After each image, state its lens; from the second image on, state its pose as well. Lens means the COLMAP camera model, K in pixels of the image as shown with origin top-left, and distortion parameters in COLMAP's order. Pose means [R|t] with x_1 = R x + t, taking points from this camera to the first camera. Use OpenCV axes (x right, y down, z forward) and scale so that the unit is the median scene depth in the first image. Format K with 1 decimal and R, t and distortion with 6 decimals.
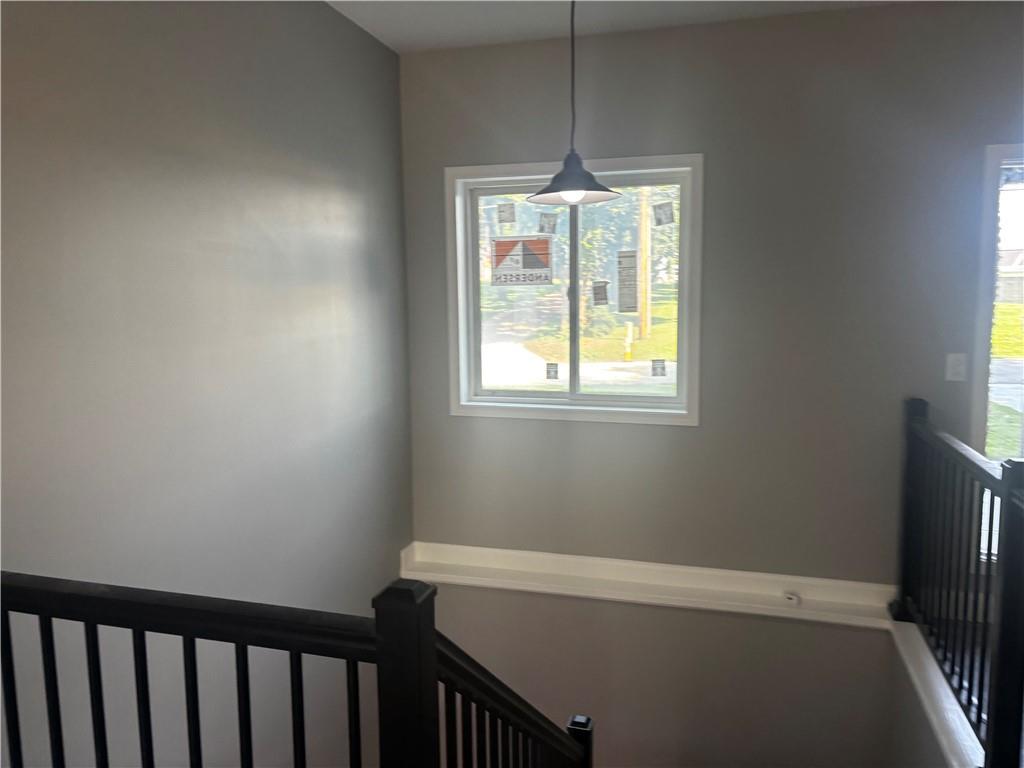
lens RADIAL K [[772.5, 0, 504.5], [0, 772.5, 379.7], [0, 0, 1]] dist [0.061472, -0.079576]
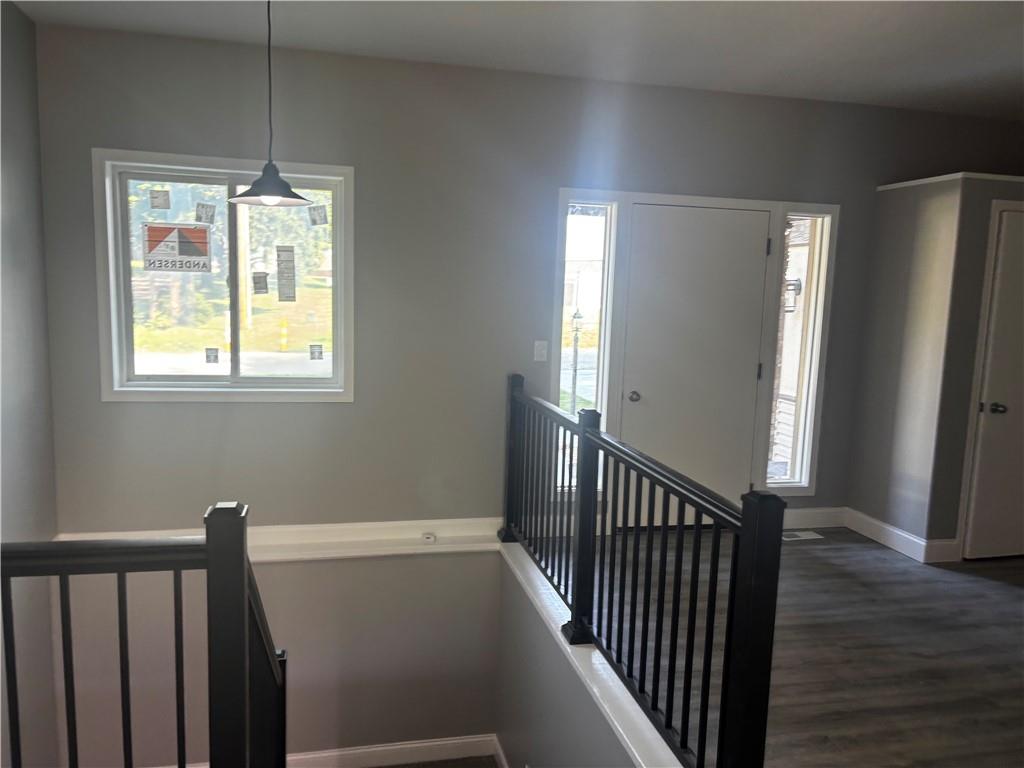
lens RADIAL K [[772.5, 0, 503.0], [0, 772.5, 393.5], [0, 0, 1]] dist [0.061472, -0.079576]
pose [[0.873384, -0.027461, 0.486258, -0.112860], [0.013590, 0.999395, 0.032030, 0.012282], [-0.486843, -0.021366, 0.873228, -0.118547]]
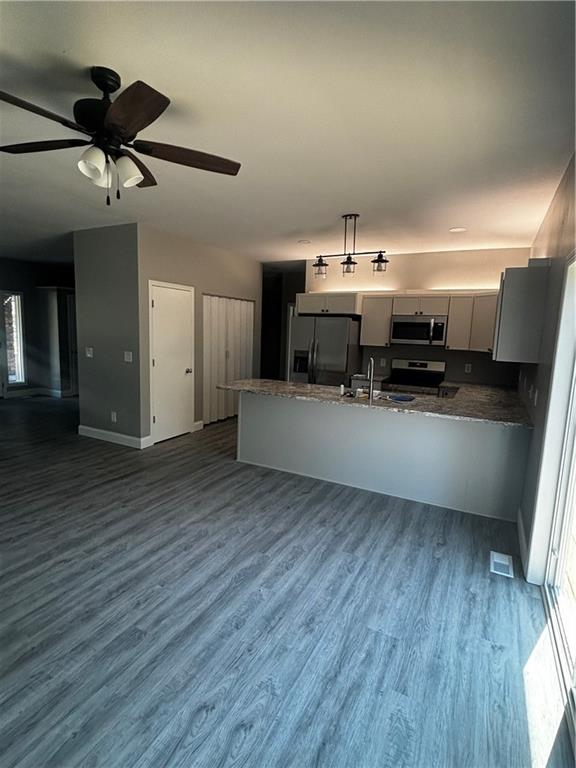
lens RADIAL K [[384.2, 0, 293.2], [0, 384.2, 381.4], [0, 0, 1]] dist [-0.014240, -0.001129]
pose [[0.167295, -0.115398, 0.979130, -0.738584], [0.070400, 0.991989, 0.104885, 0.100356], [-0.983390, 0.051384, 0.174079, -0.939474]]
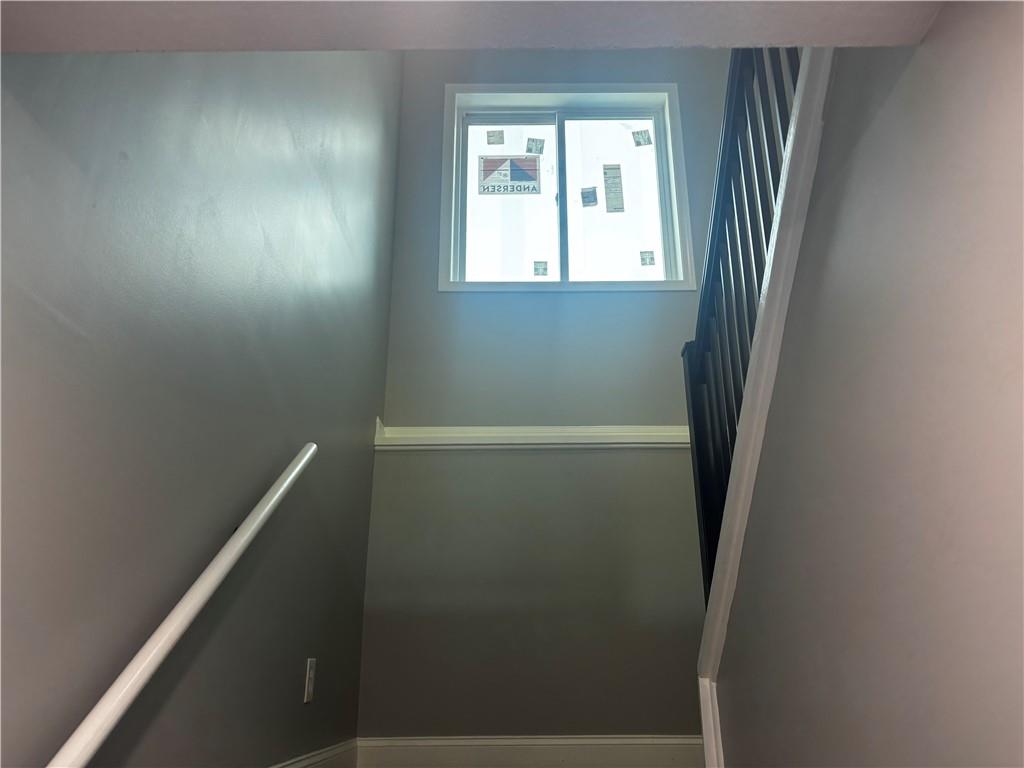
lens RADIAL K [[772.5, 0, 515.2], [0, 772.5, 387.9], [0, 0, 1]] dist [0.061472, -0.079576]
pose [[0.958543, 0.107694, 0.263815, -0.225055], [0.023558, 0.892710, -0.450015, 0.598722], [-0.283974, 0.437573, 0.853164, 0.236048]]
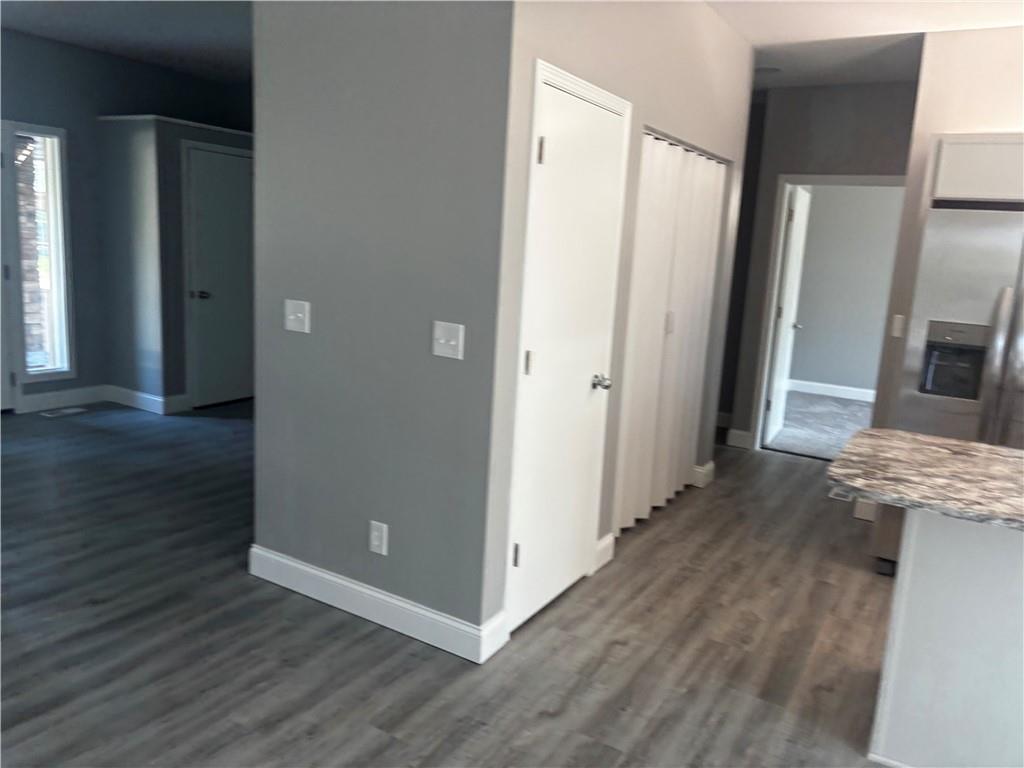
lens RADIAL K [[772.5, 0, 504.1], [0, 772.5, 385.5], [0, 0, 1]] dist [0.061472, -0.079576]
pose [[0.255385, -0.154498, 0.954416, -0.294039], [0.045111, 0.987979, 0.147861, 0.054879], [-0.965787, 0.005293, 0.259284, -0.457782]]
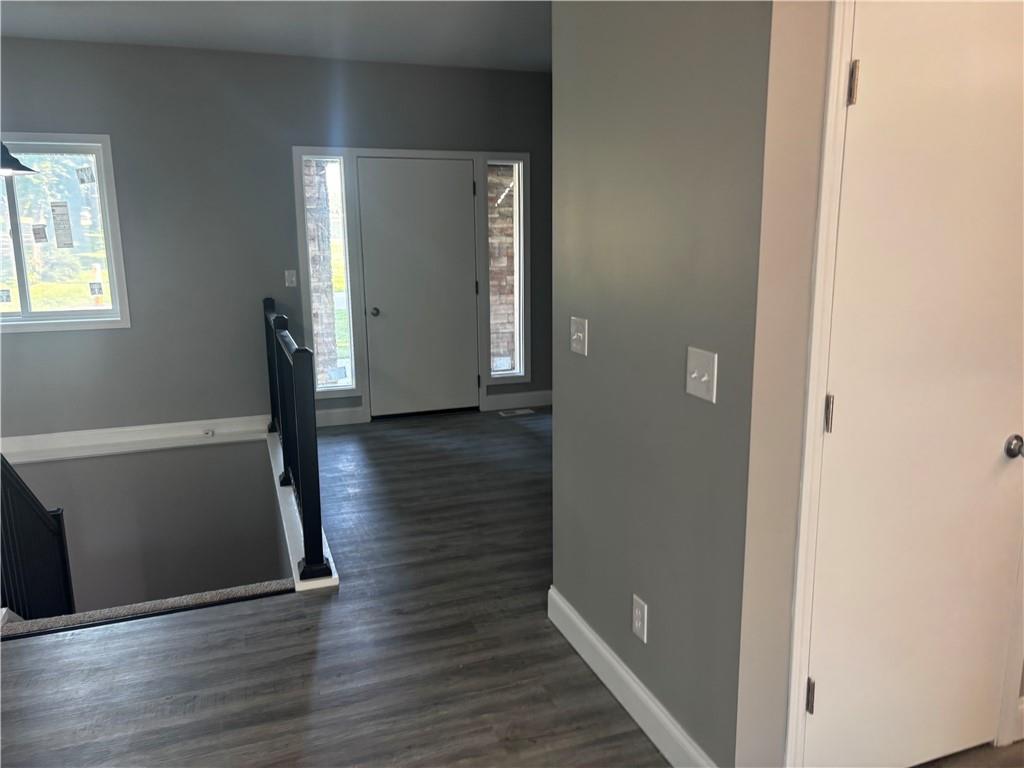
lens RADIAL K [[772.5, 0, 518.3], [0, 772.5, 379.9], [0, 0, 1]] dist [0.061472, -0.079576]
pose [[0.799896, -0.114369, 0.589140, -0.036329], [0.069760, 0.992738, 0.098004, 0.061127], [-0.596071, -0.037295, 0.802065, -0.557054]]
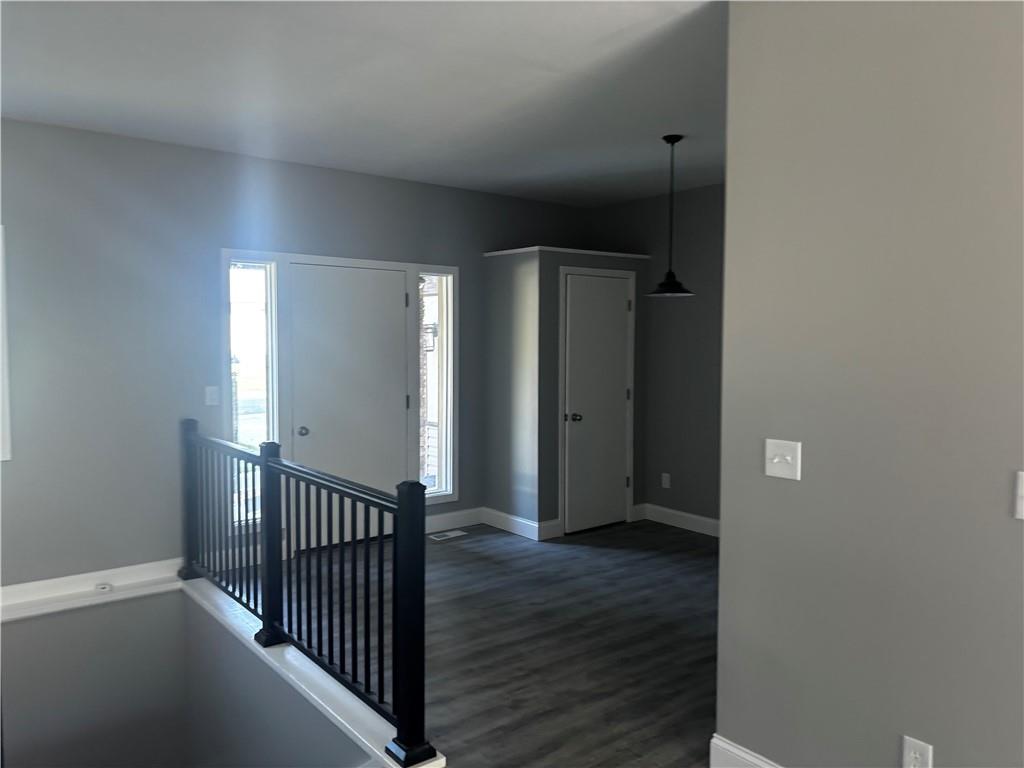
lens RADIAL K [[772.5, 0, 514.6], [0, 772.5, 377.4], [0, 0, 1]] dist [0.061472, -0.079576]
pose [[0.572331, -0.030989, 0.819437, -0.248132], [0.080753, 0.996558, -0.018714, 0.019480], [-0.816037, 0.076883, 0.572863, -0.255048]]
